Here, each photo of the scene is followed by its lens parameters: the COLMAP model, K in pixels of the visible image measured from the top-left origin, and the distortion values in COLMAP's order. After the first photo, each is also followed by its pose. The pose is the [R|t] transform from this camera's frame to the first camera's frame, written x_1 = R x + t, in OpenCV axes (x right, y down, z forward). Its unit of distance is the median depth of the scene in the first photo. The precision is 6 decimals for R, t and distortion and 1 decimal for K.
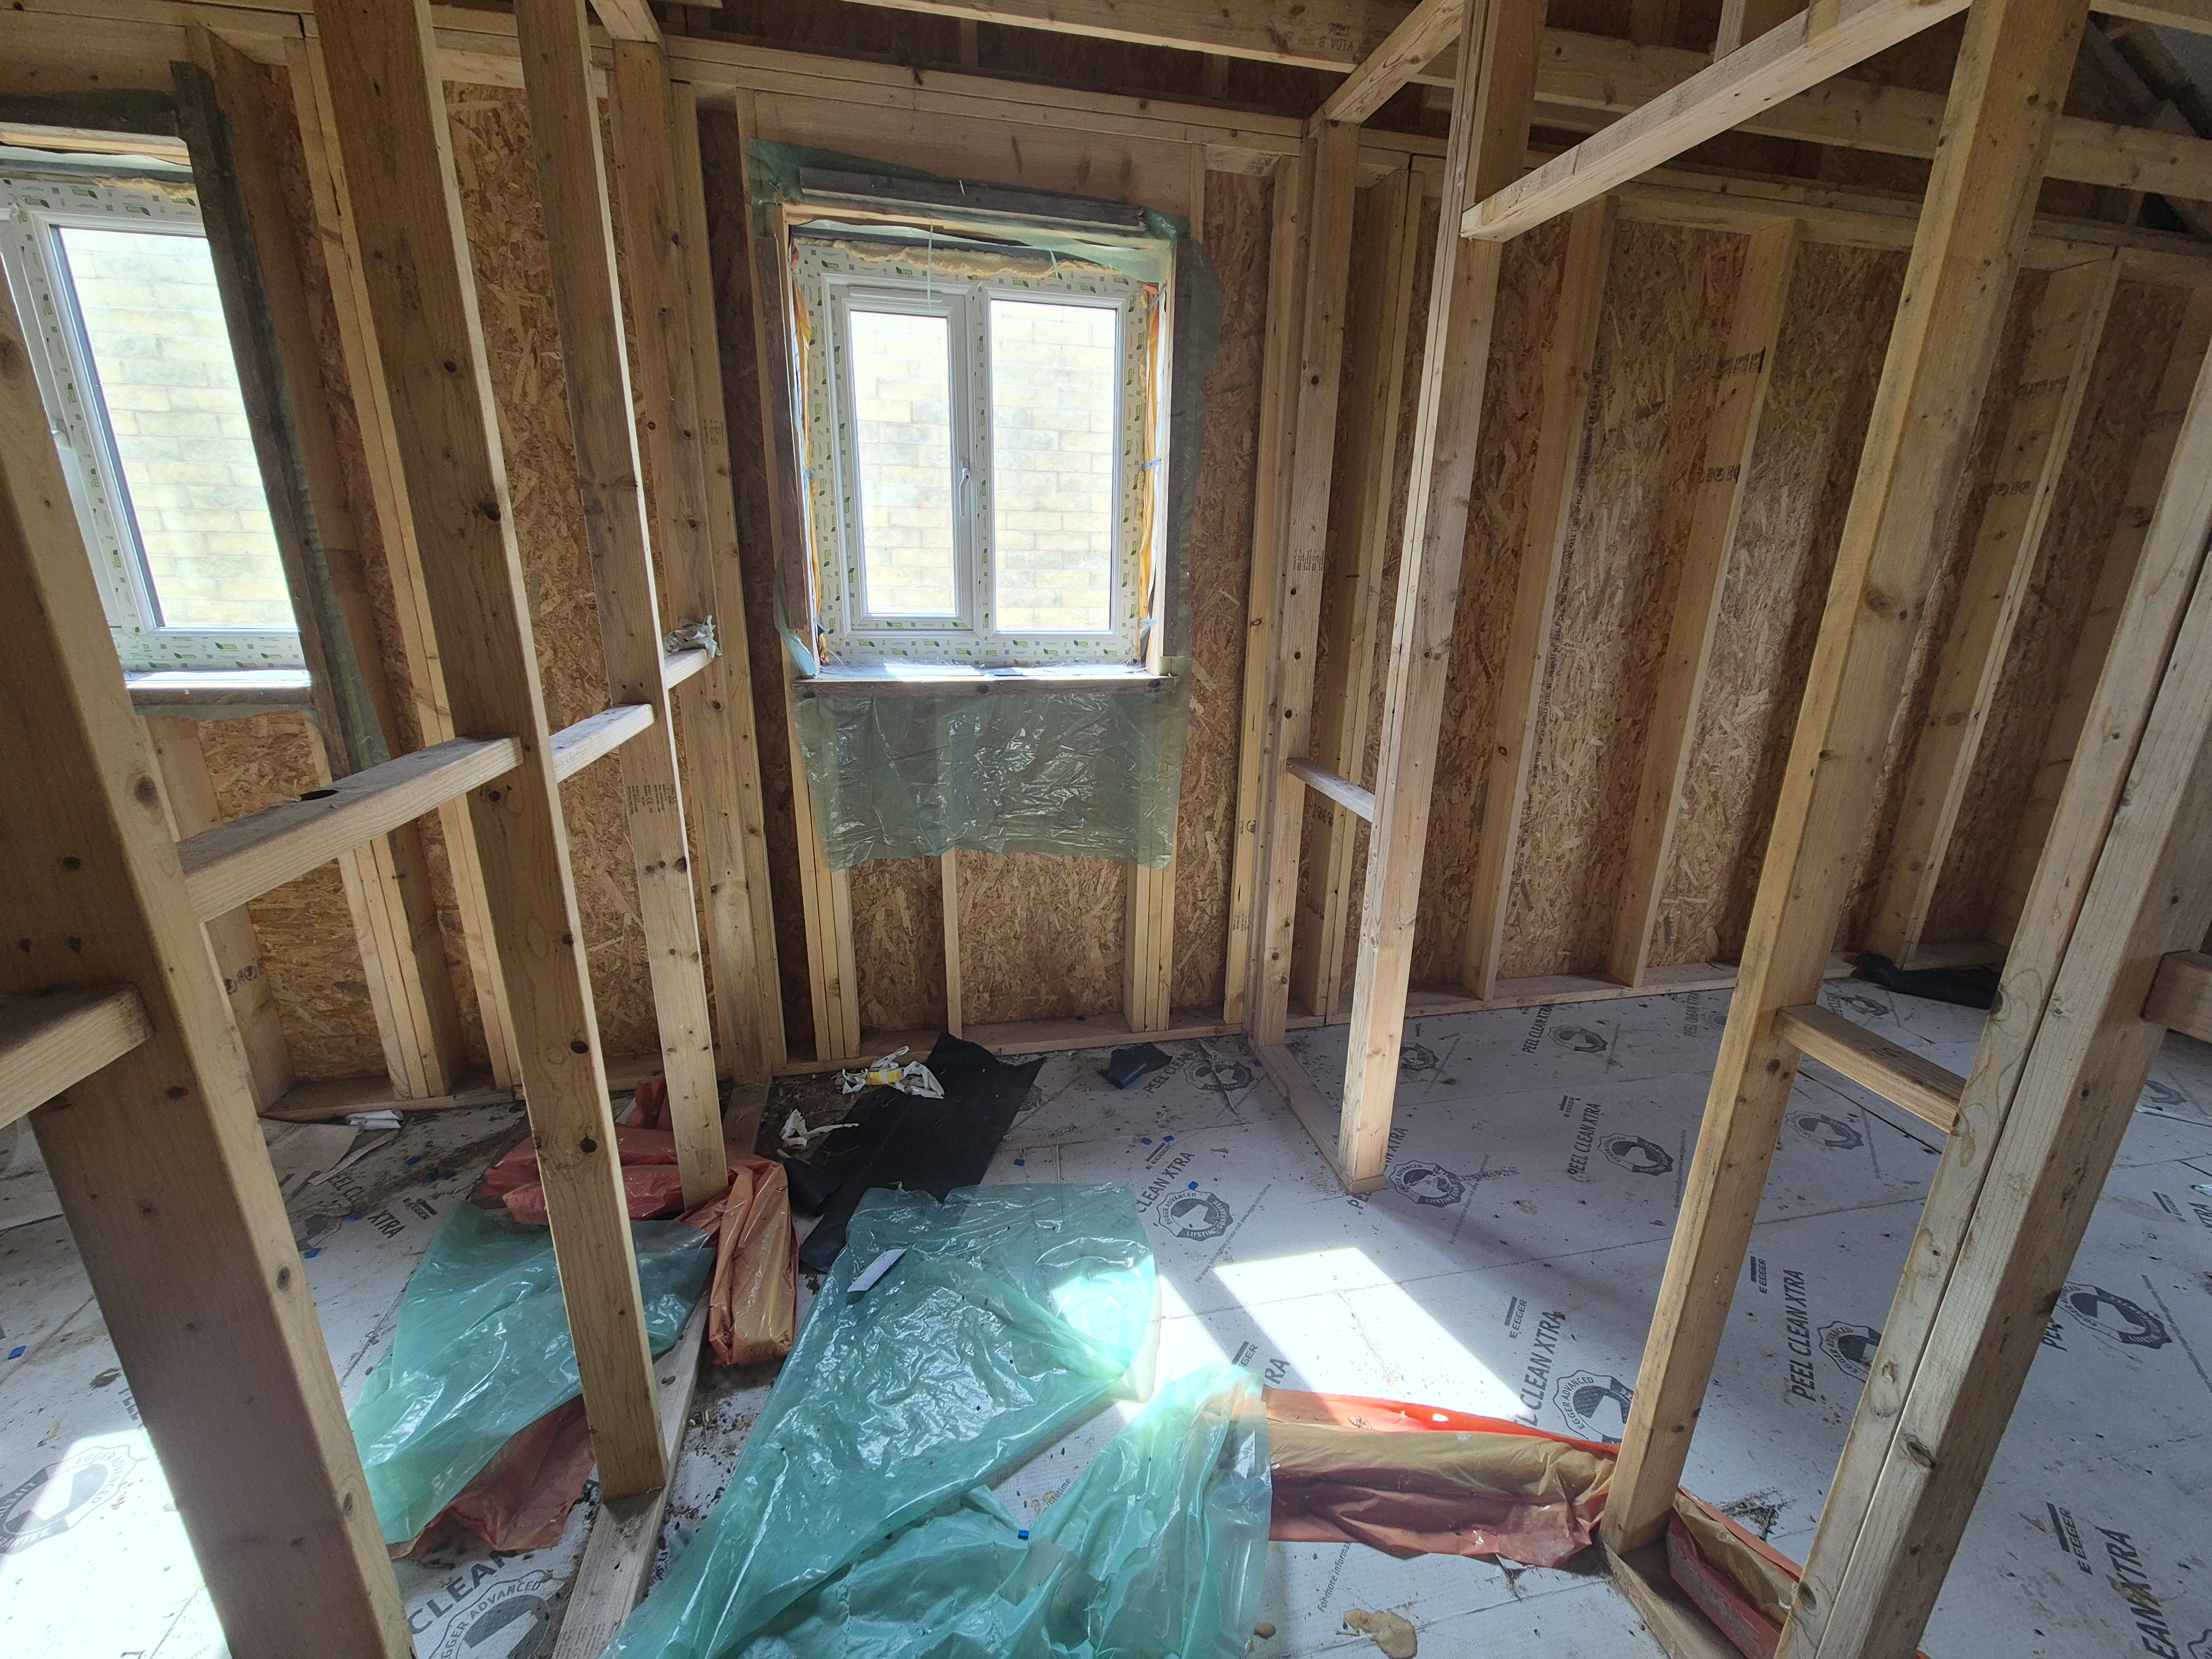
lens RADIAL K [[918.4, 0, 1144.3], [0, 918.4, 845.7], [0, 0, 1]] dist [0.003695, -0.001045]
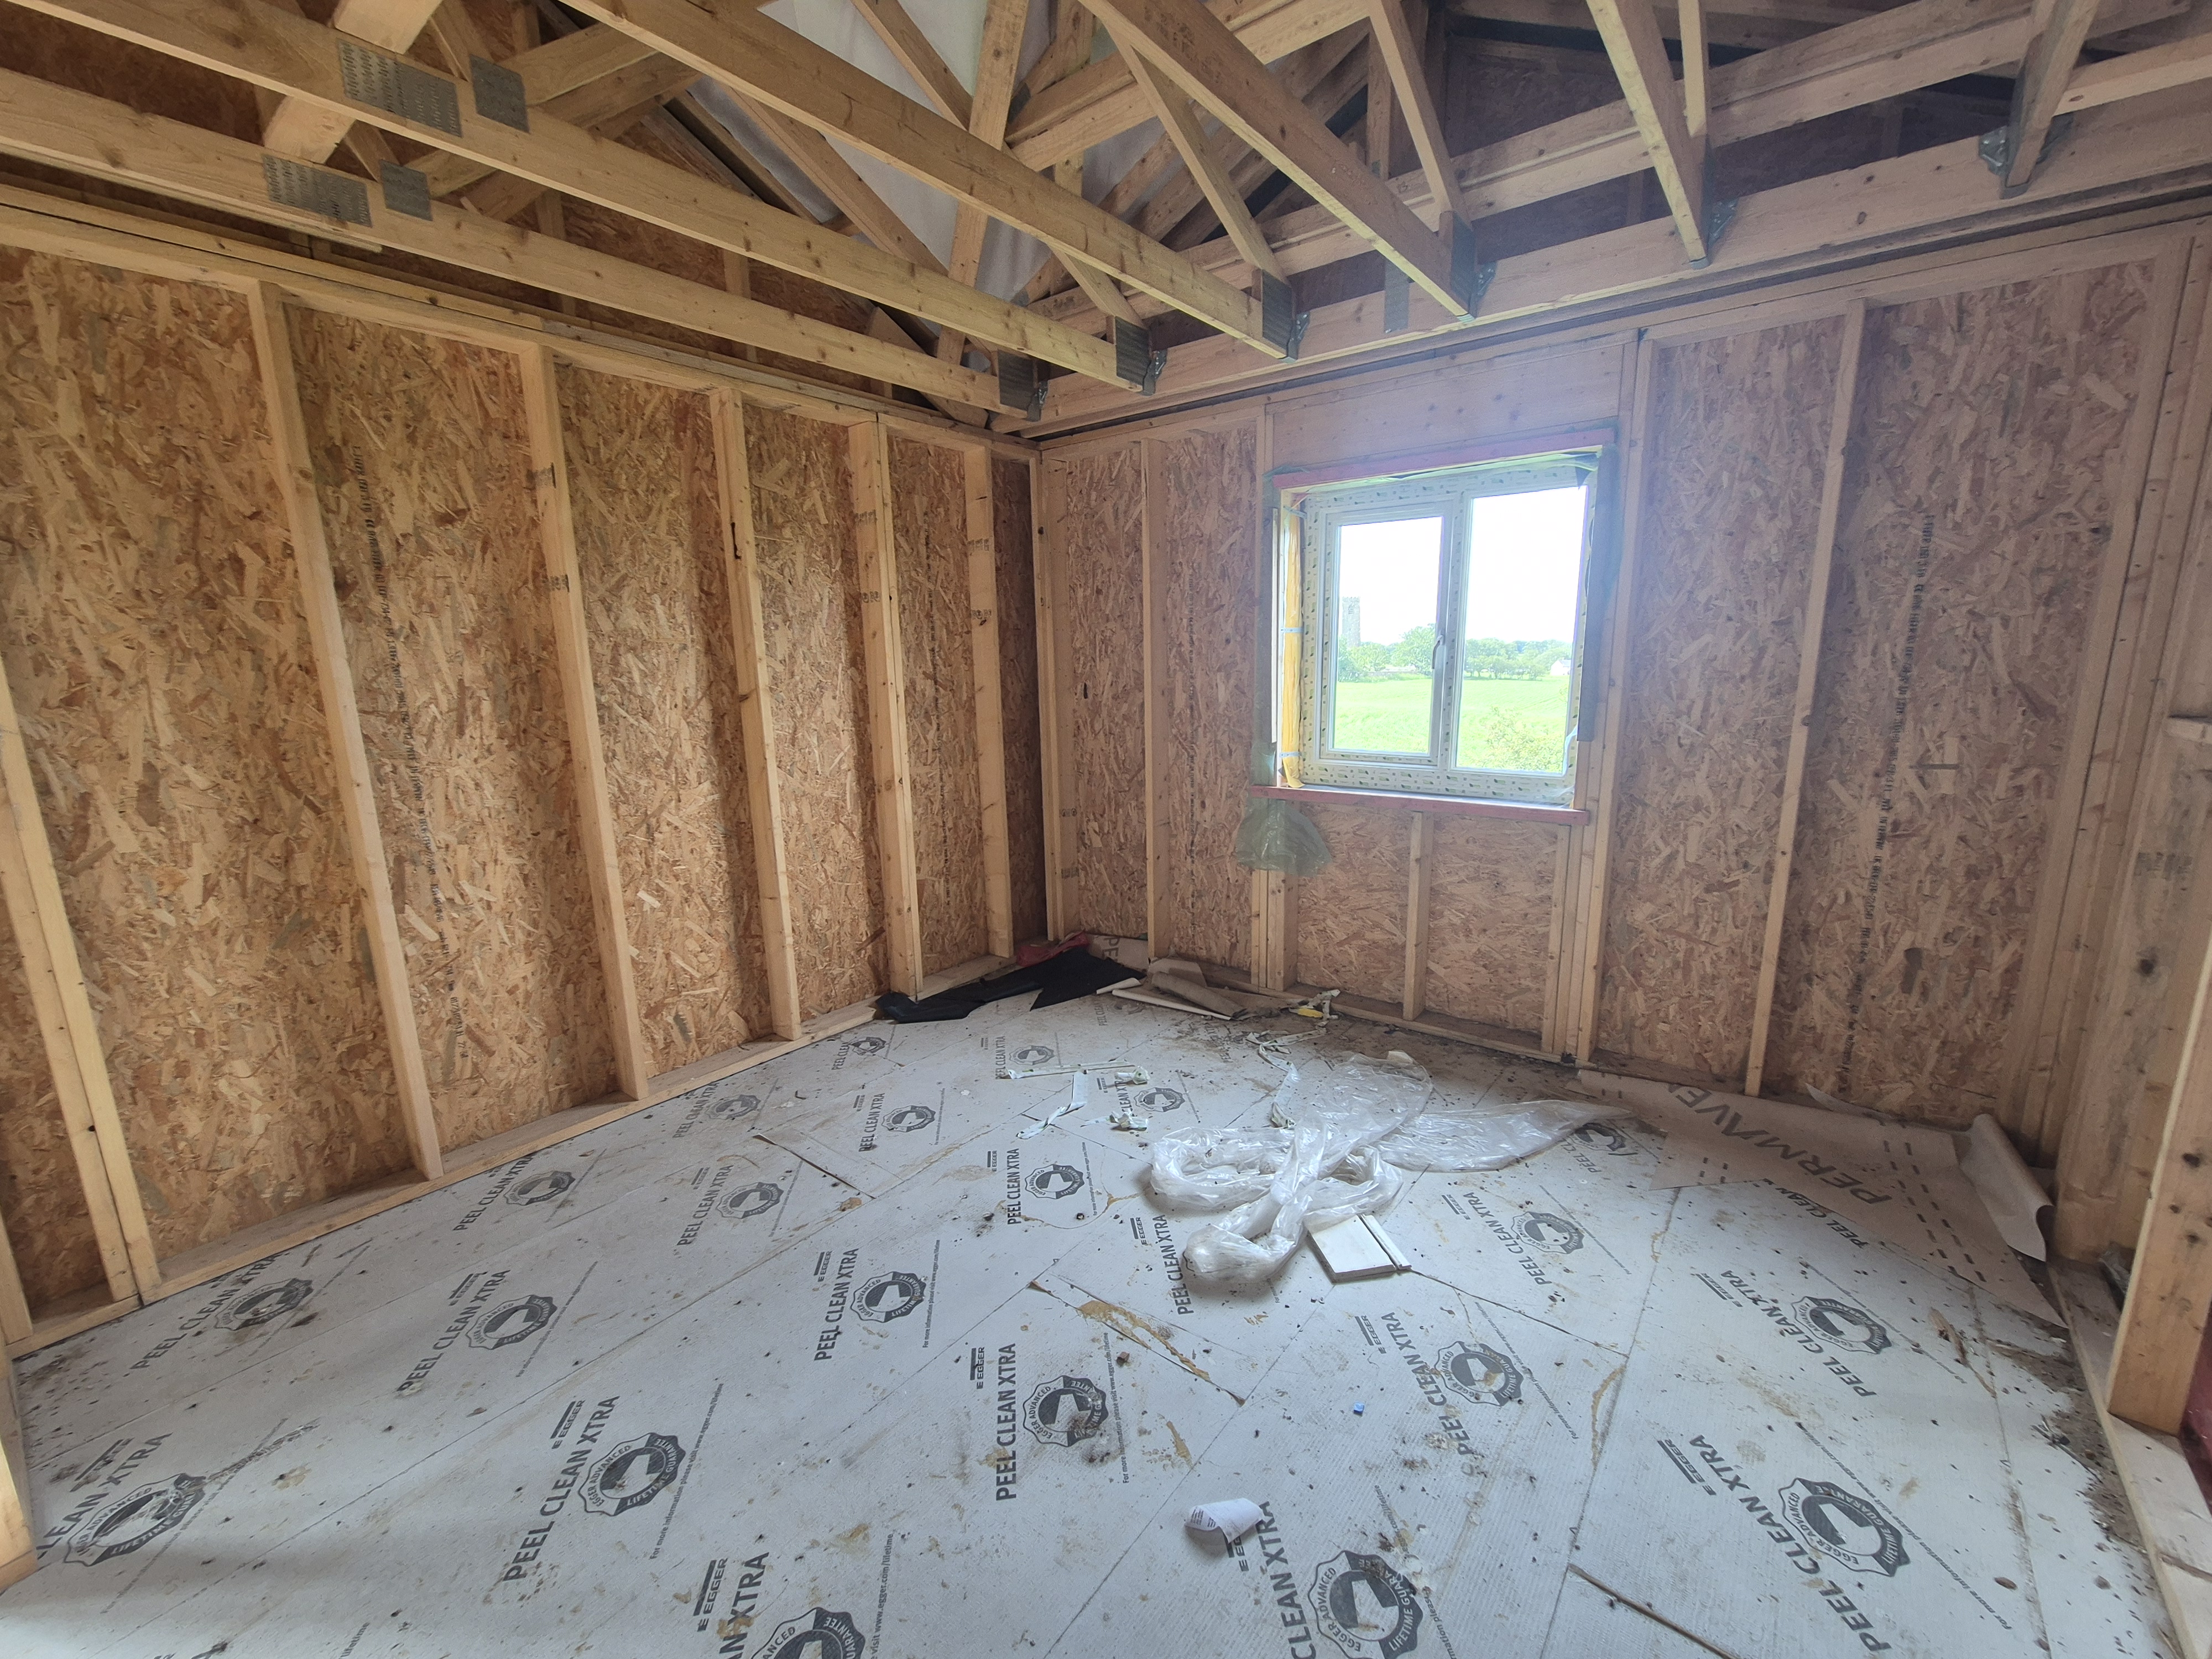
lens RADIAL K [[918.4, 0, 1100.3], [0, 918.4, 850.2], [0, 0, 1]] dist [0.003695, -0.001045]
pose [[0.766566, -0.169286, 0.619451, 0.394837], [0.225861, 0.974069, -0.013304, 0.024034], [-0.601135, 0.150109, 0.784923, -0.090175]]
